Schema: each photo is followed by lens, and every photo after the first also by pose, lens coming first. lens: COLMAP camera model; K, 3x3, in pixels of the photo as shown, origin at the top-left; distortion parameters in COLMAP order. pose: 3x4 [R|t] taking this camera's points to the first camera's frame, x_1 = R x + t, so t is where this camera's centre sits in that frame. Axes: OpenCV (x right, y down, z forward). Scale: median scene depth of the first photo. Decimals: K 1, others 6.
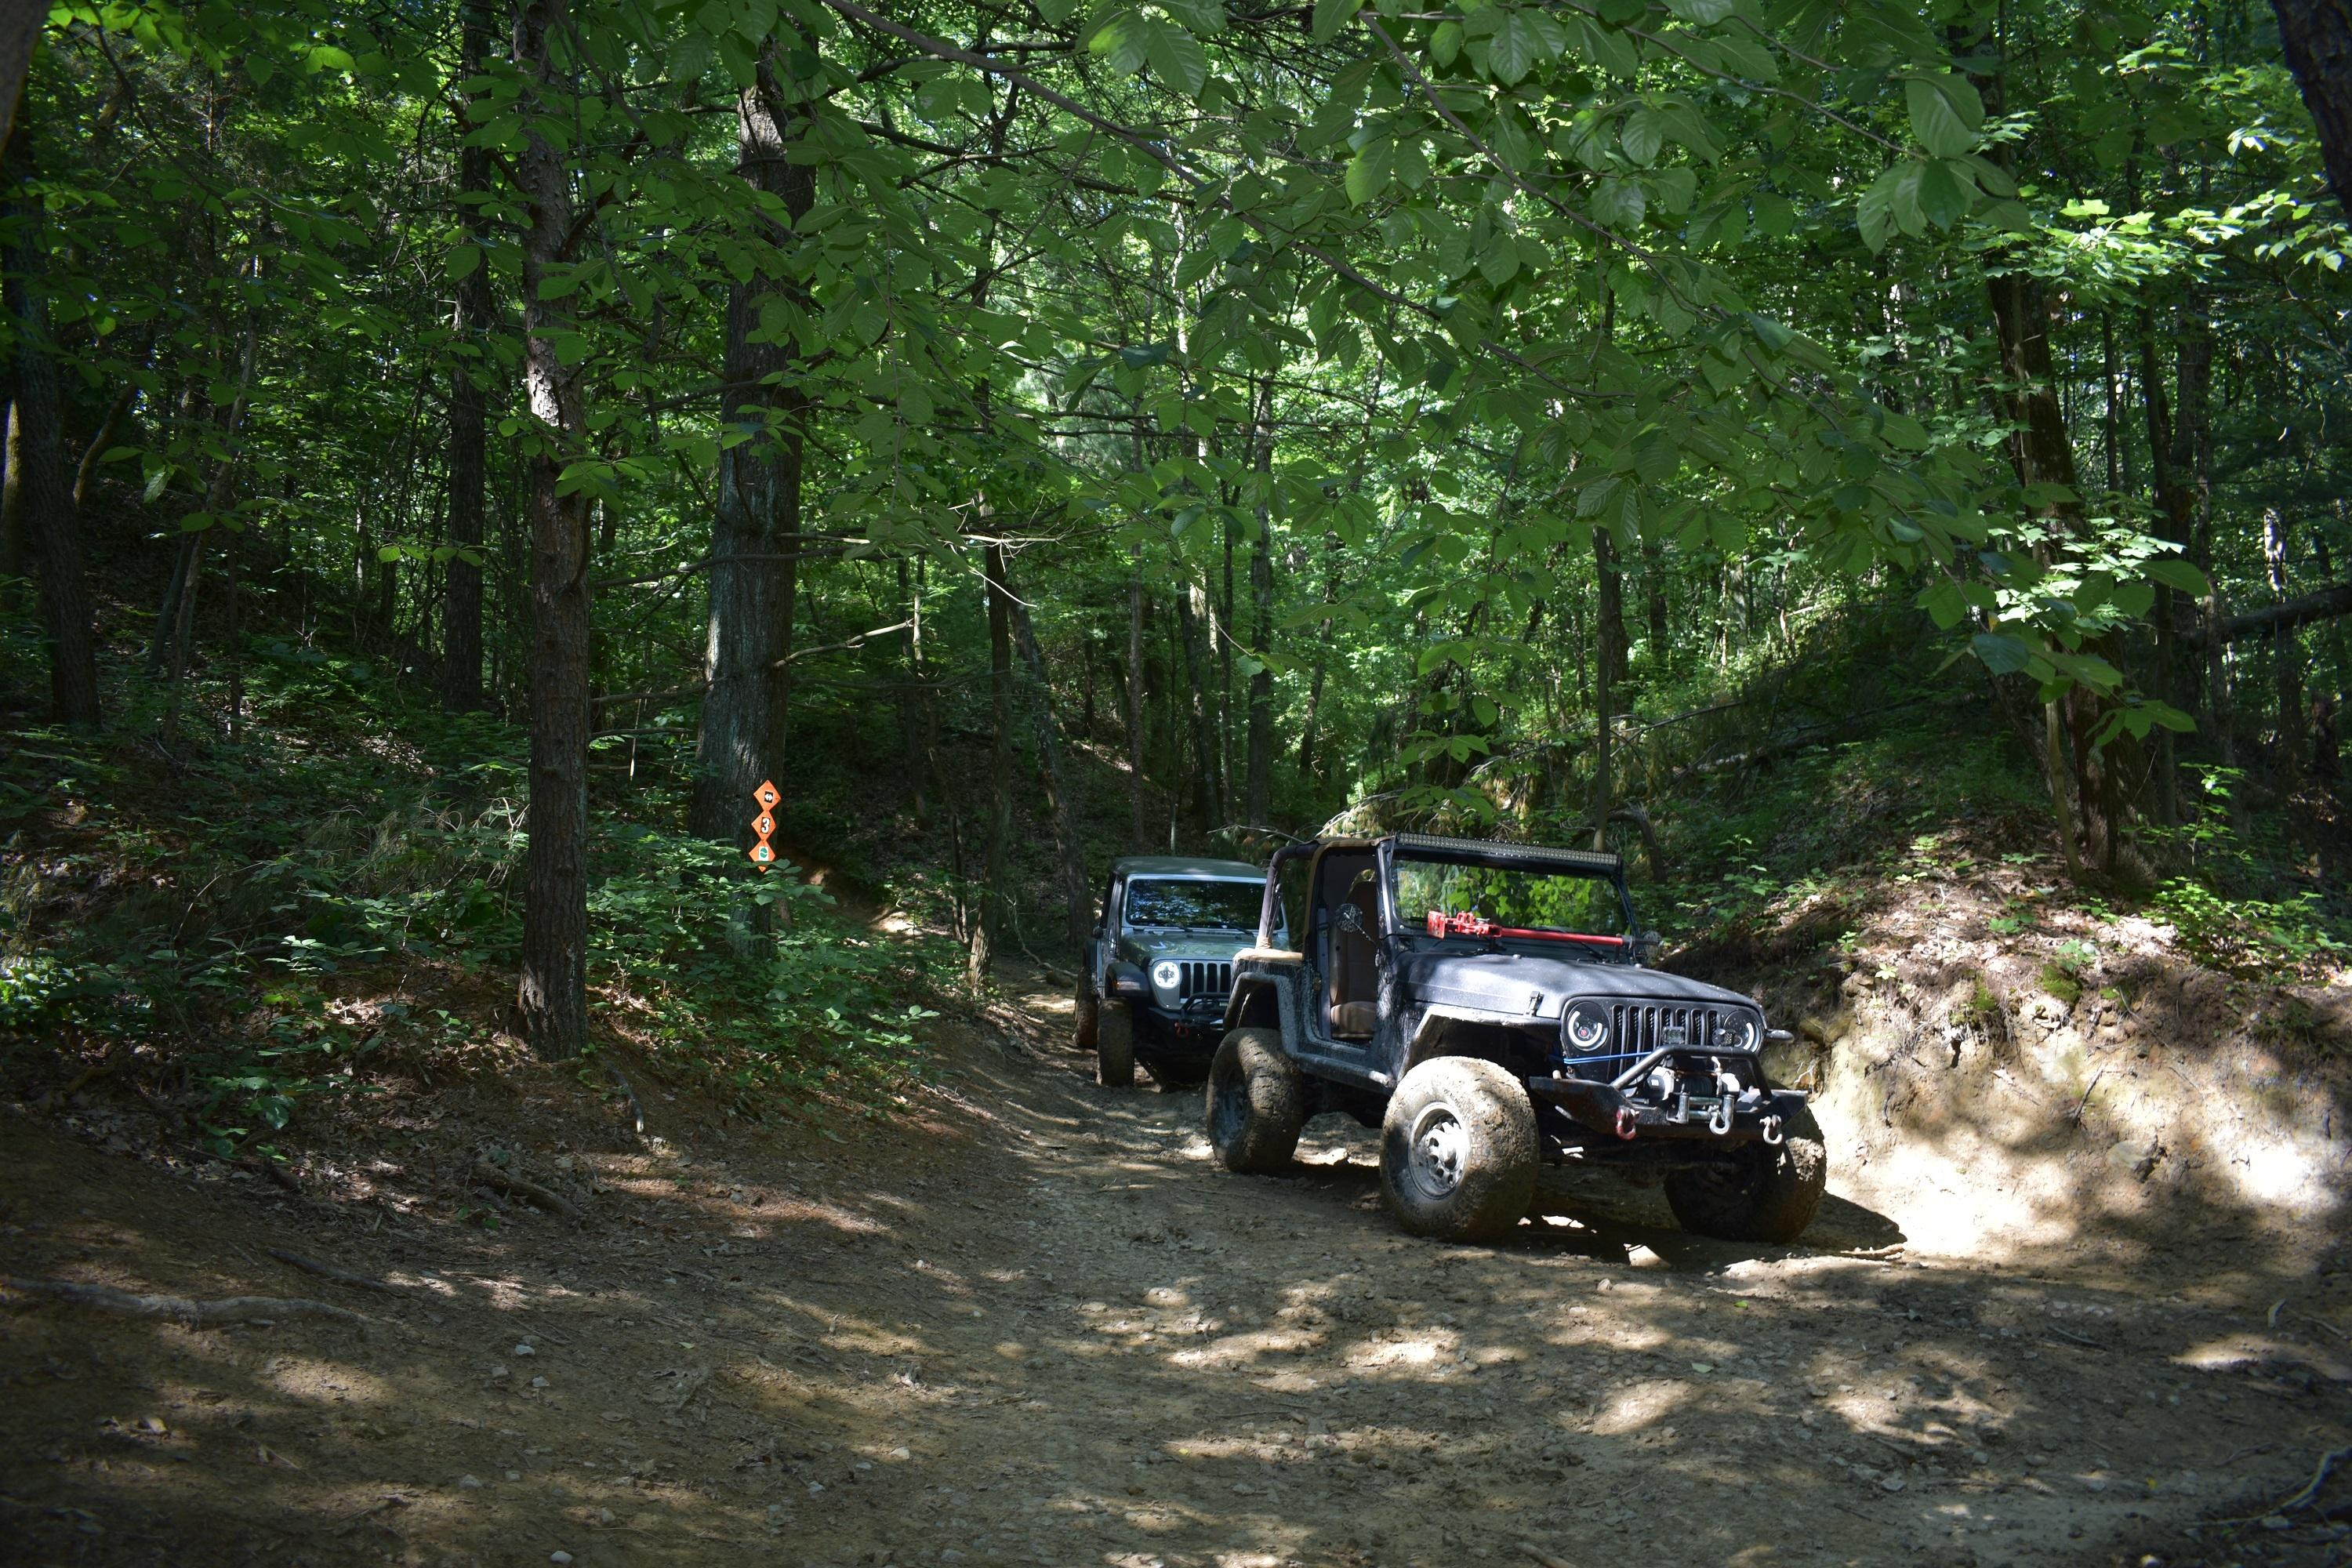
lens RADIAL K [[1839.1, 0, 1174.5], [0, 1839.1, 737.7], [0, 0, 1]] dist [-0.081496, 0.004865]
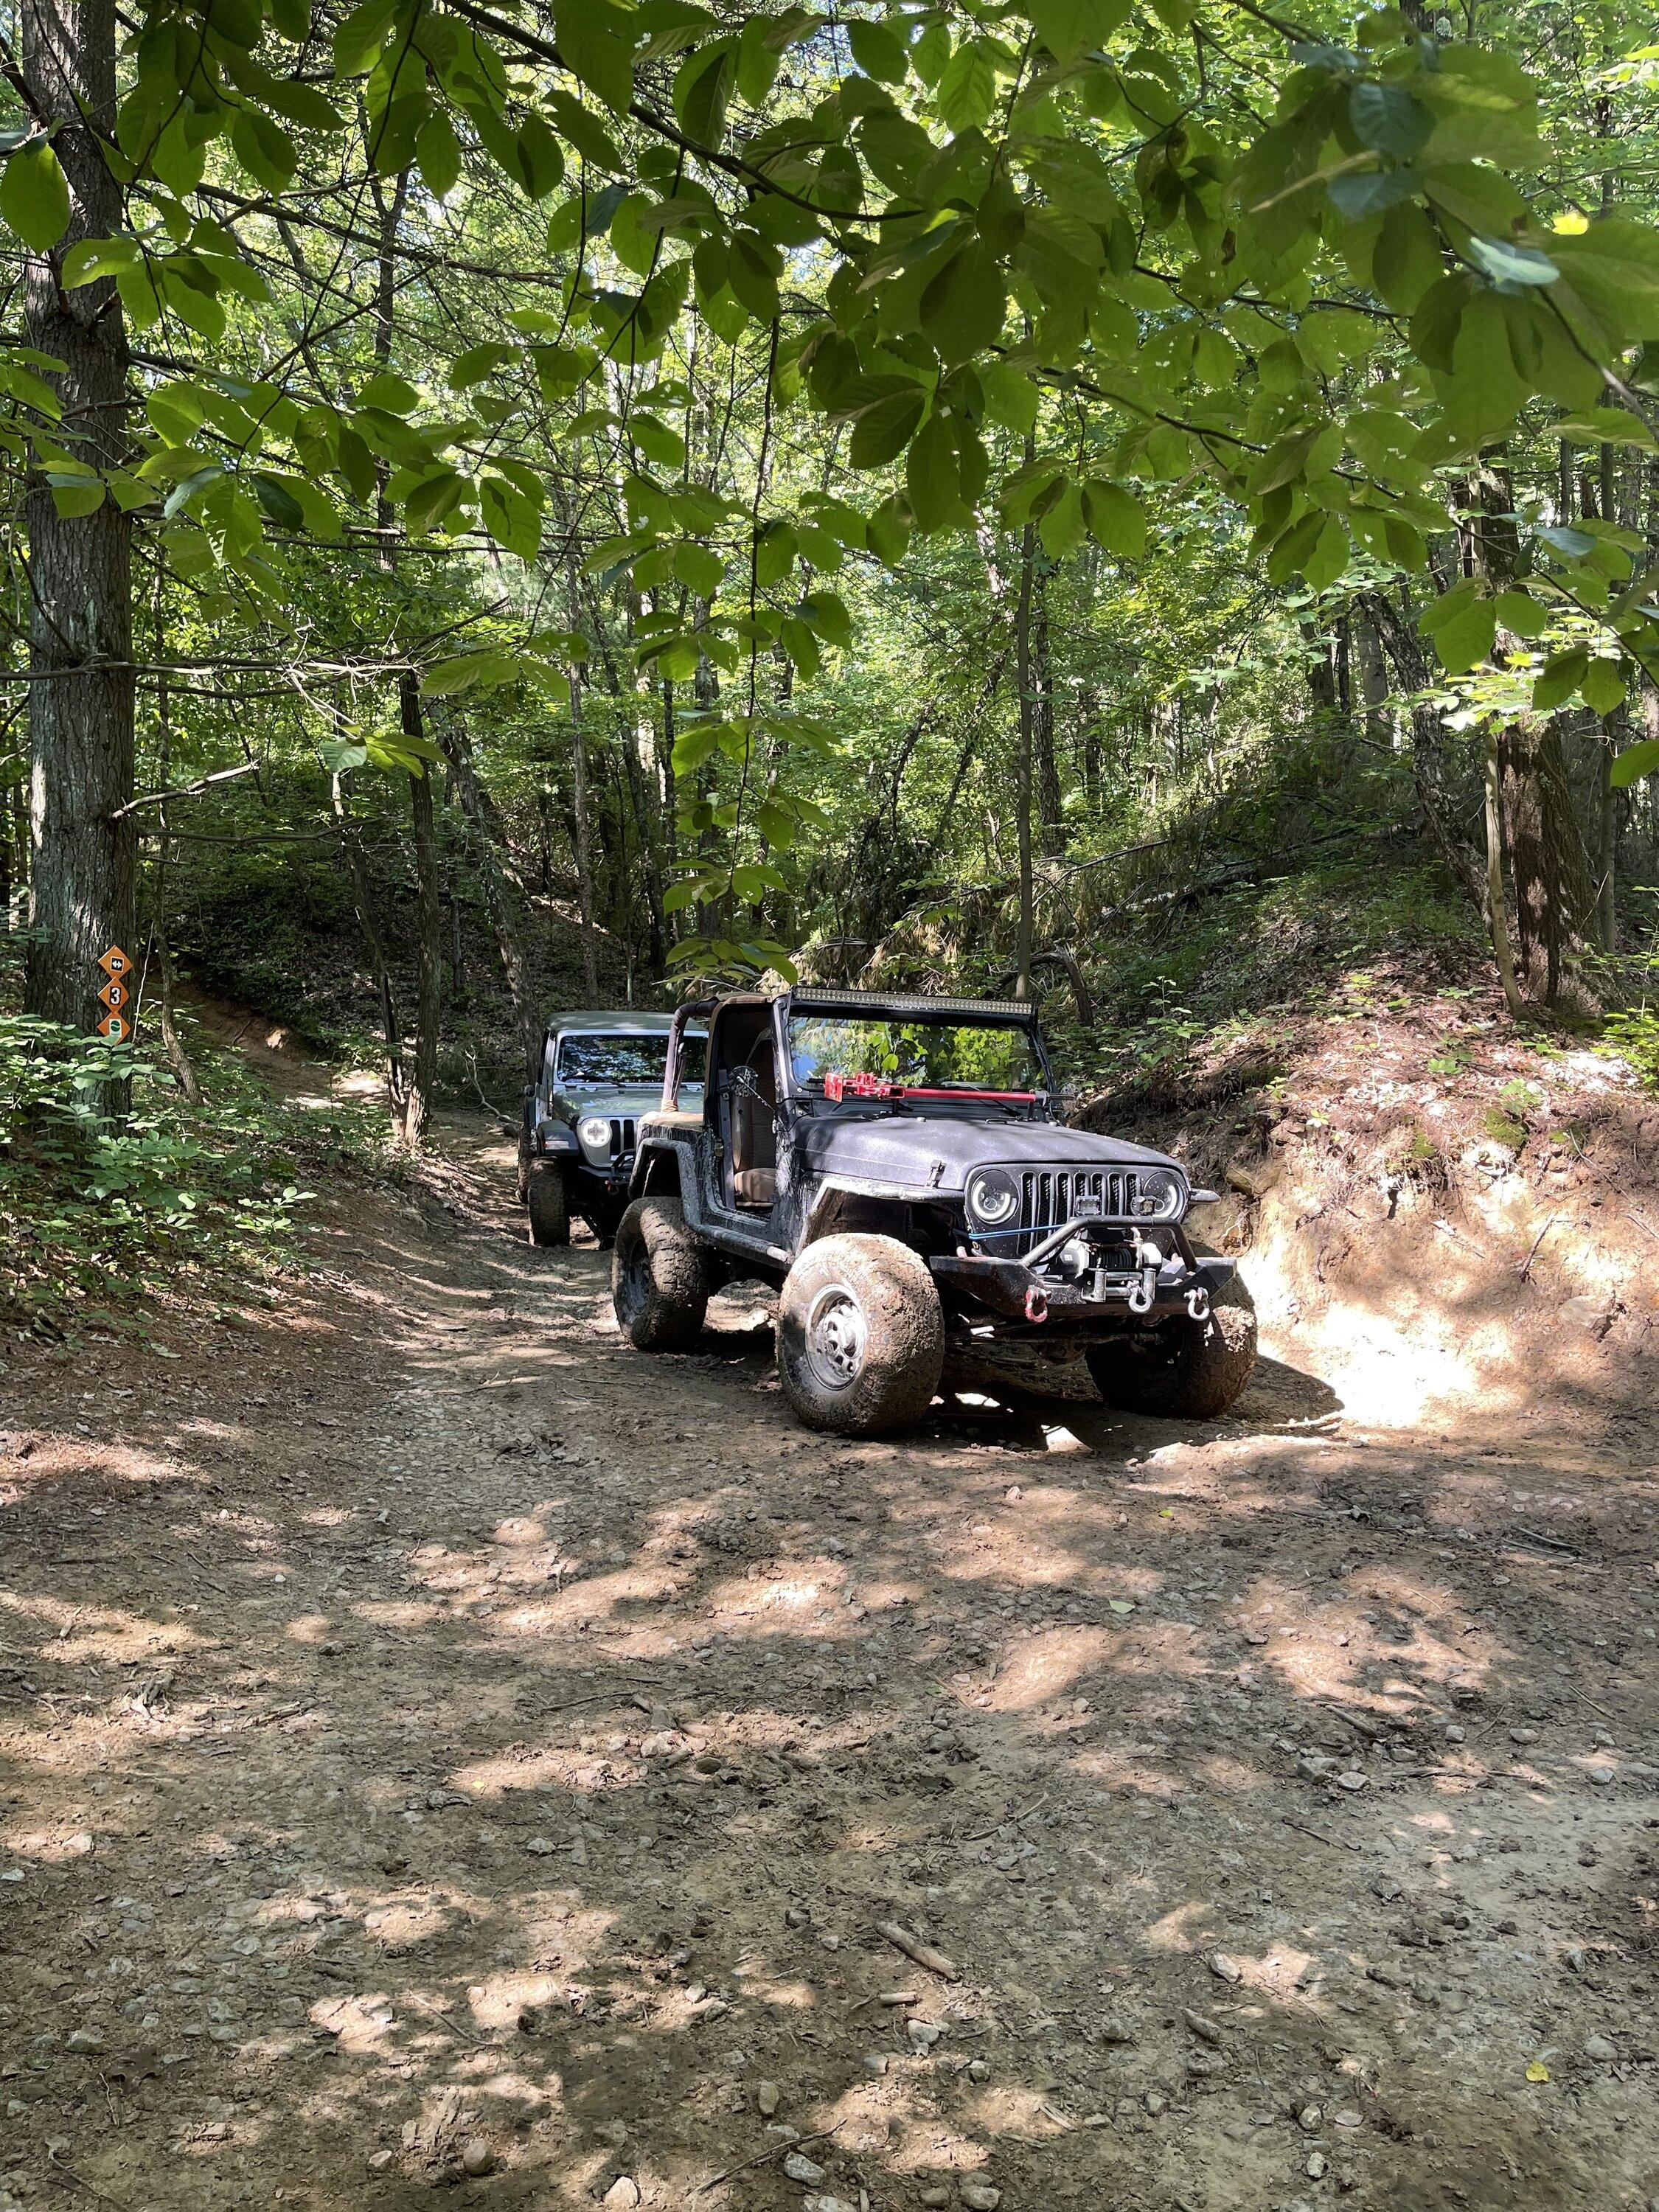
lens RADIAL K [[1748.3, 0, 830.6], [0, 1748.3, 1091.0], [0, 0, 1]] dist [0.087091, -0.085954]
pose [[0.993593, -0.036238, 0.107055, 0.053886], [0.023734, 0.992984, 0.115840, 0.003447], [-0.110502, -0.112557, 0.987482, 0.157375]]
